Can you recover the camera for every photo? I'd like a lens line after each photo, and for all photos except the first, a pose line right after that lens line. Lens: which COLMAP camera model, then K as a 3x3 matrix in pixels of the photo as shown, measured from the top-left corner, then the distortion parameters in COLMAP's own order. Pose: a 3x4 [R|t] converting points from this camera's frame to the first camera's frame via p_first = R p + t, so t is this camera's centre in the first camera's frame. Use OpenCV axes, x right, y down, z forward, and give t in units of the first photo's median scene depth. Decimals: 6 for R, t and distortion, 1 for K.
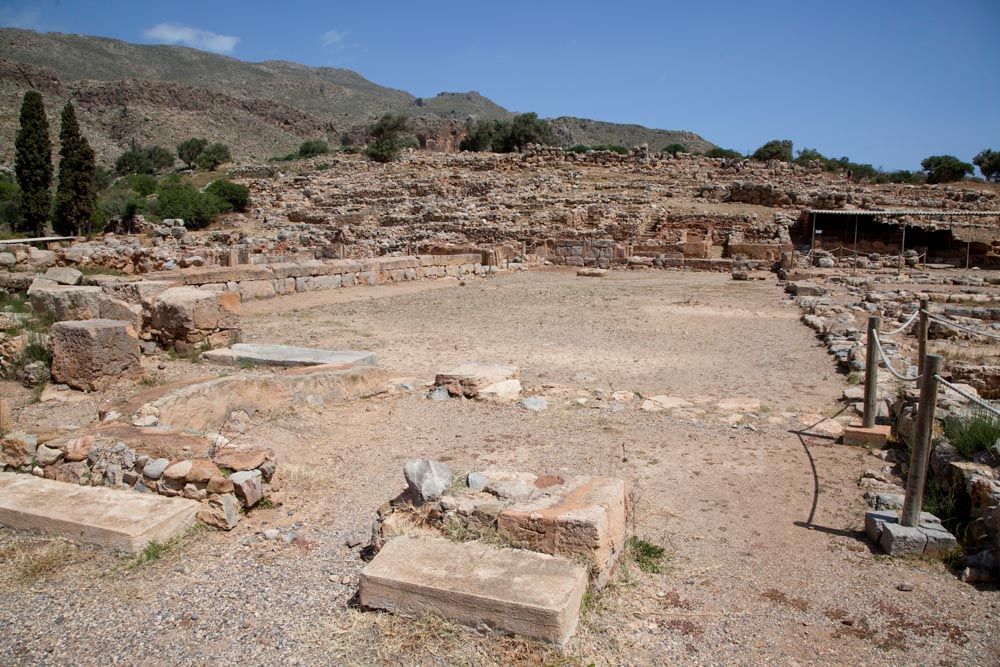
lens RADIAL K [[688.1, 0, 503.8], [0, 688.1, 338.3], [0, 0, 1]] dist [-0.128006, 0.077236]
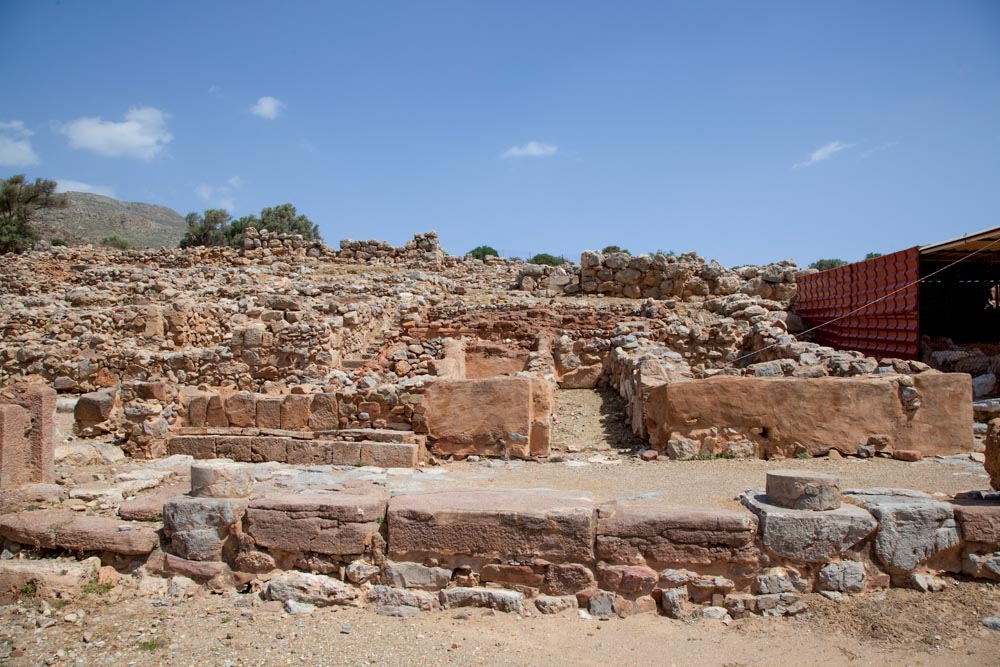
lens RADIAL K [[688.1, 0, 503.8], [0, 688.1, 338.3], [0, 0, 1]] dist [-0.128006, 0.077236]
pose [[0.969622, 0.003073, 0.244588, 0.141828], [0.047400, 0.978607, -0.200203, -0.066657], [-0.239971, 0.205715, 0.948734, 0.480037]]
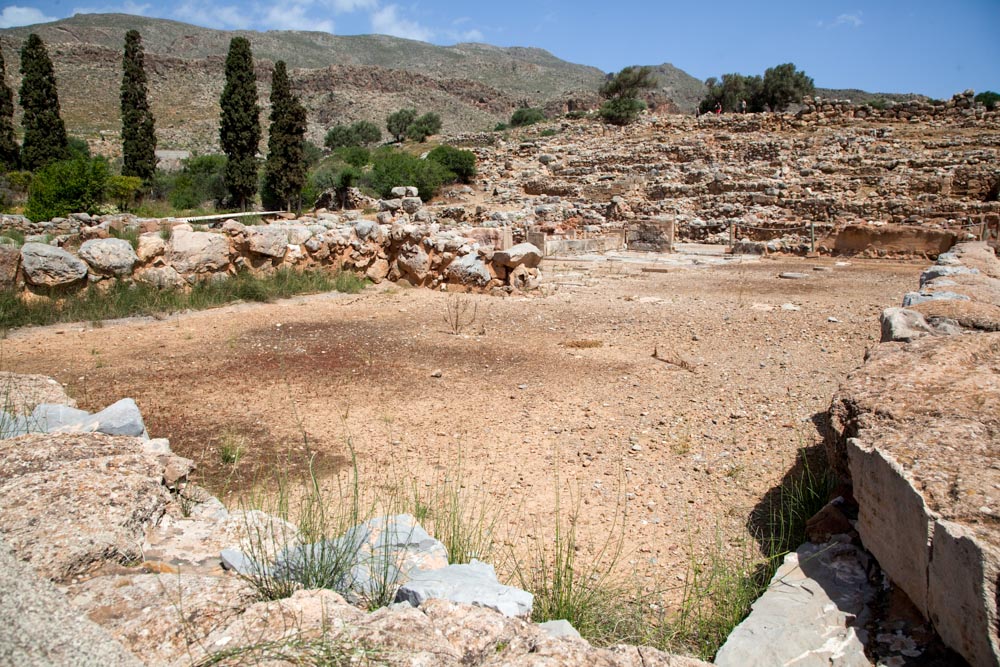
lens RADIAL K [[688.1, 0, 503.8], [0, 688.1, 338.3], [0, 0, 1]] dist [-0.128006, 0.077236]
pose [[0.964901, 0.033537, -0.260465, -0.117391], [-0.025487, 0.999089, 0.034220, -0.024997], [0.261375, -0.026381, 0.964877, 0.185688]]
